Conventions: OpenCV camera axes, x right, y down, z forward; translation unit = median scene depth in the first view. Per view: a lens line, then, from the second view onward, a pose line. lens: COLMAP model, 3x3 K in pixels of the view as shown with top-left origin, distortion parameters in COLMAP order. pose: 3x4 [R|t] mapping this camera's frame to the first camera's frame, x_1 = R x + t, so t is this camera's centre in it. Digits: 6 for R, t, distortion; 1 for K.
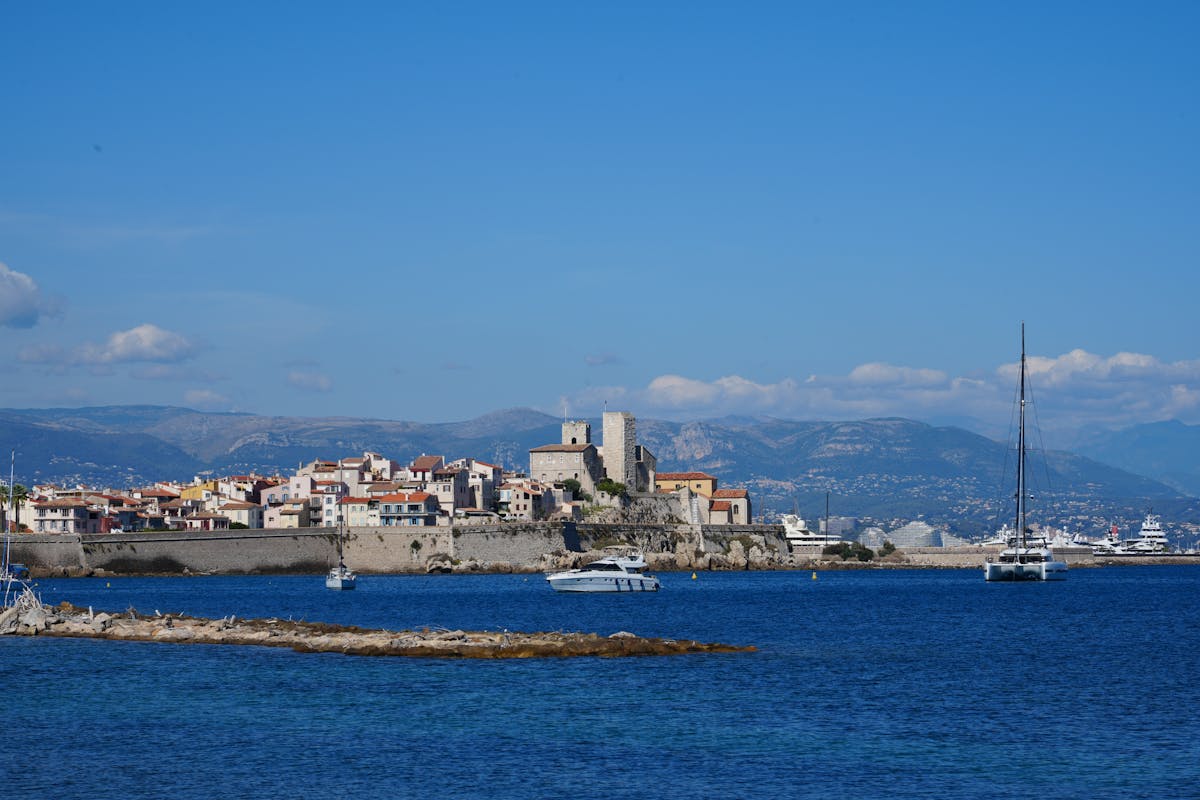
lens RADIAL K [[5099.9, 0, 599.6], [0, 5099.9, 399.7], [0, 0, 1]] dist [0.381483, 0.000000]
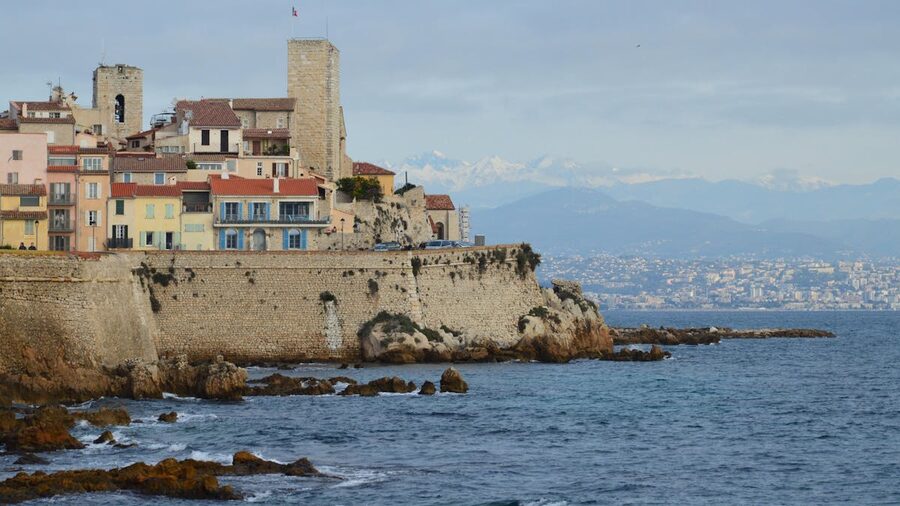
lens RADIAL K [[4087.1, 0, 449.3], [0, 4087.1, 252.6], [0, 0, 1]] dist [0.002850, 0.000000]
pose [[0.918623, 0.008798, 0.395037, -0.154747], [-0.016229, 0.999749, 0.015471, 0.018385], [-0.394801, -0.020623, 0.918535, 0.642120]]
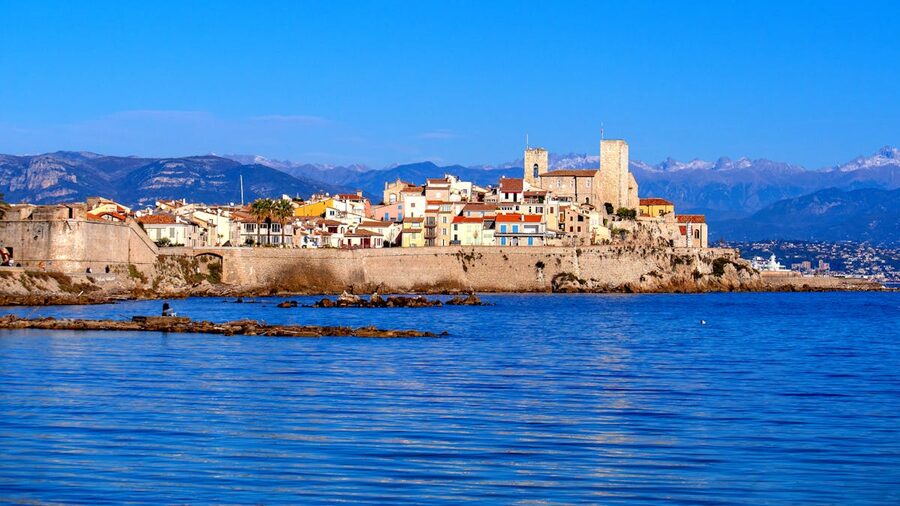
lens RADIAL K [[4087.1, 0, 449.8], [0, 4087.1, 252.5], [0, 0, 1]] dist [0.002850, 0.000000]
pose [[0.981531, 0.012397, 0.190901, -0.199039], [-0.017315, 0.999559, 0.024114, 0.006275], [-0.190518, -0.026974, 0.981313, 0.188850]]
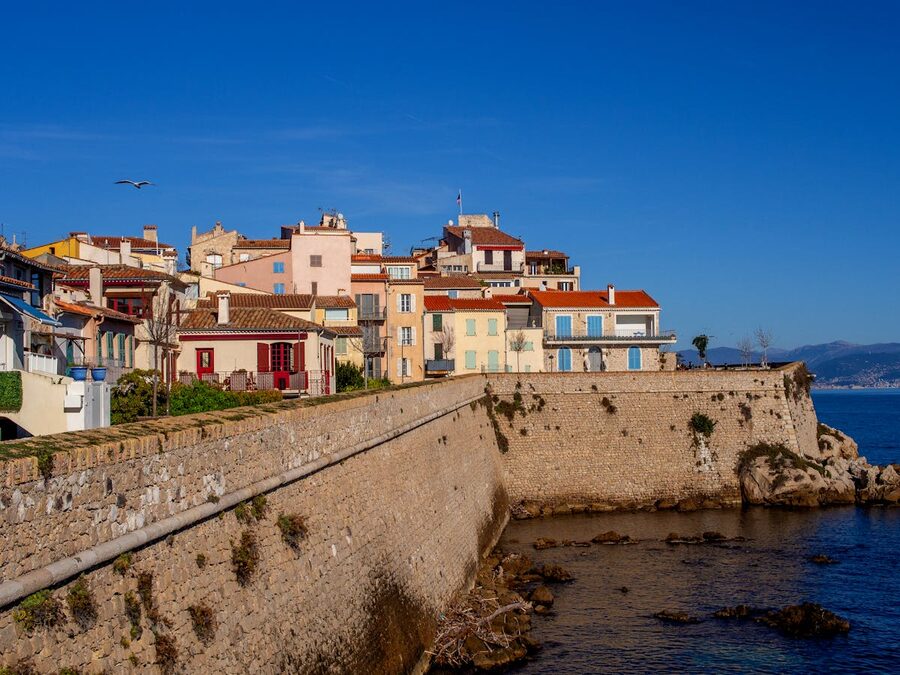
lens RADIAL K [[1399.6, 0, 449.7], [0, 1399.6, 339.9], [0, 0, 1]] dist [-0.019414, 0.000000]
pose [[0.887403, 0.006696, 0.460945, -0.091901], [-0.002753, 0.999954, -0.009228, 0.022328], [-0.460986, 0.006920, 0.887380, 0.871477]]
